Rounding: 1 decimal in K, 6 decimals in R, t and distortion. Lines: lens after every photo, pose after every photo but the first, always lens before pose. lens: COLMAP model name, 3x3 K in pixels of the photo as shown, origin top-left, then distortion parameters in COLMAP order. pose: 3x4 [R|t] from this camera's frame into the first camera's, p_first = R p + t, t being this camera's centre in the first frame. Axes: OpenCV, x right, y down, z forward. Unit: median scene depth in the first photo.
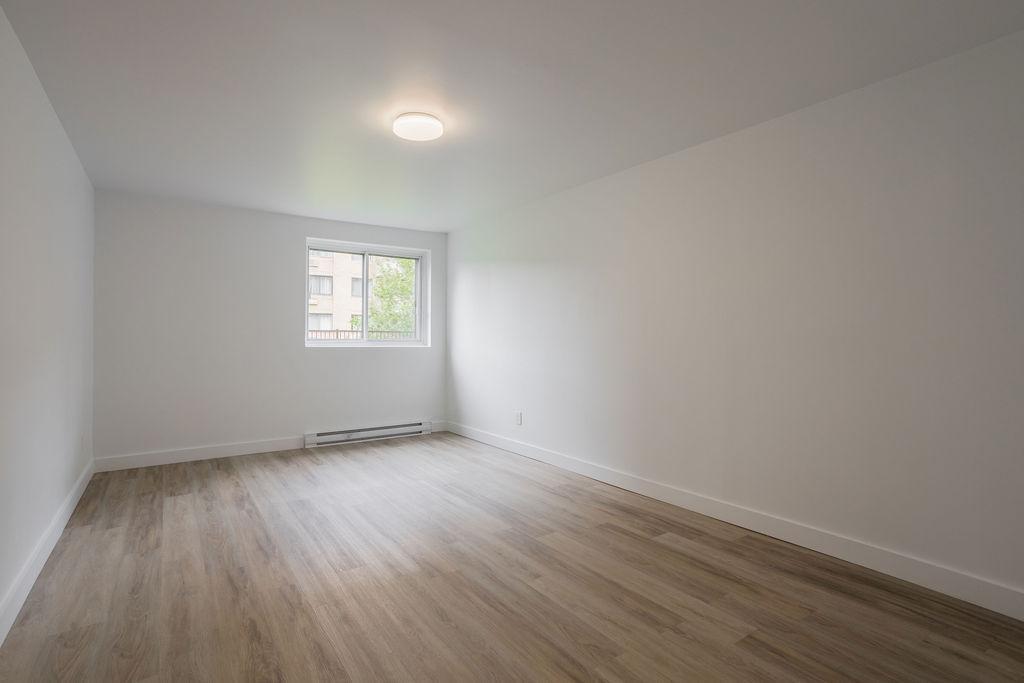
lens RADIAL K [[503.7, 0, 510.6], [0, 503.7, 347.4], [0, 0, 1]] dist [-0.027087, 0.006163]
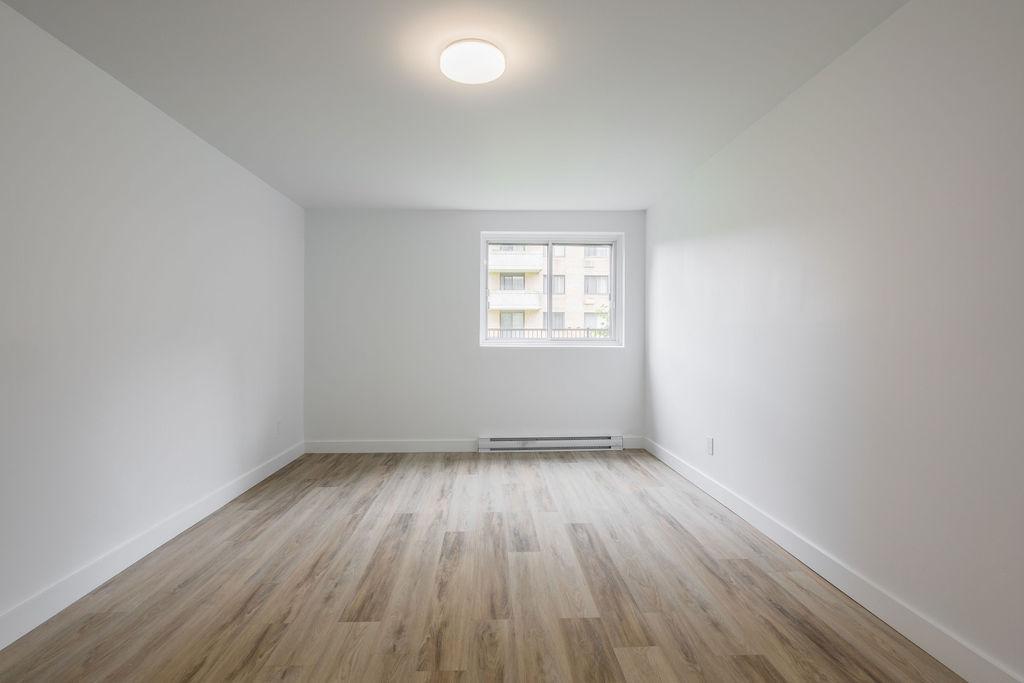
lens RADIAL K [[503.7, 0, 514.6], [0, 503.7, 334.8], [0, 0, 1]] dist [-0.027087, 0.006163]
pose [[0.841077, -0.004289, -0.540898, 0.171926], [-0.008627, 0.999735, -0.021343, -0.002207], [0.540846, 0.022618, 0.840817, 0.233525]]
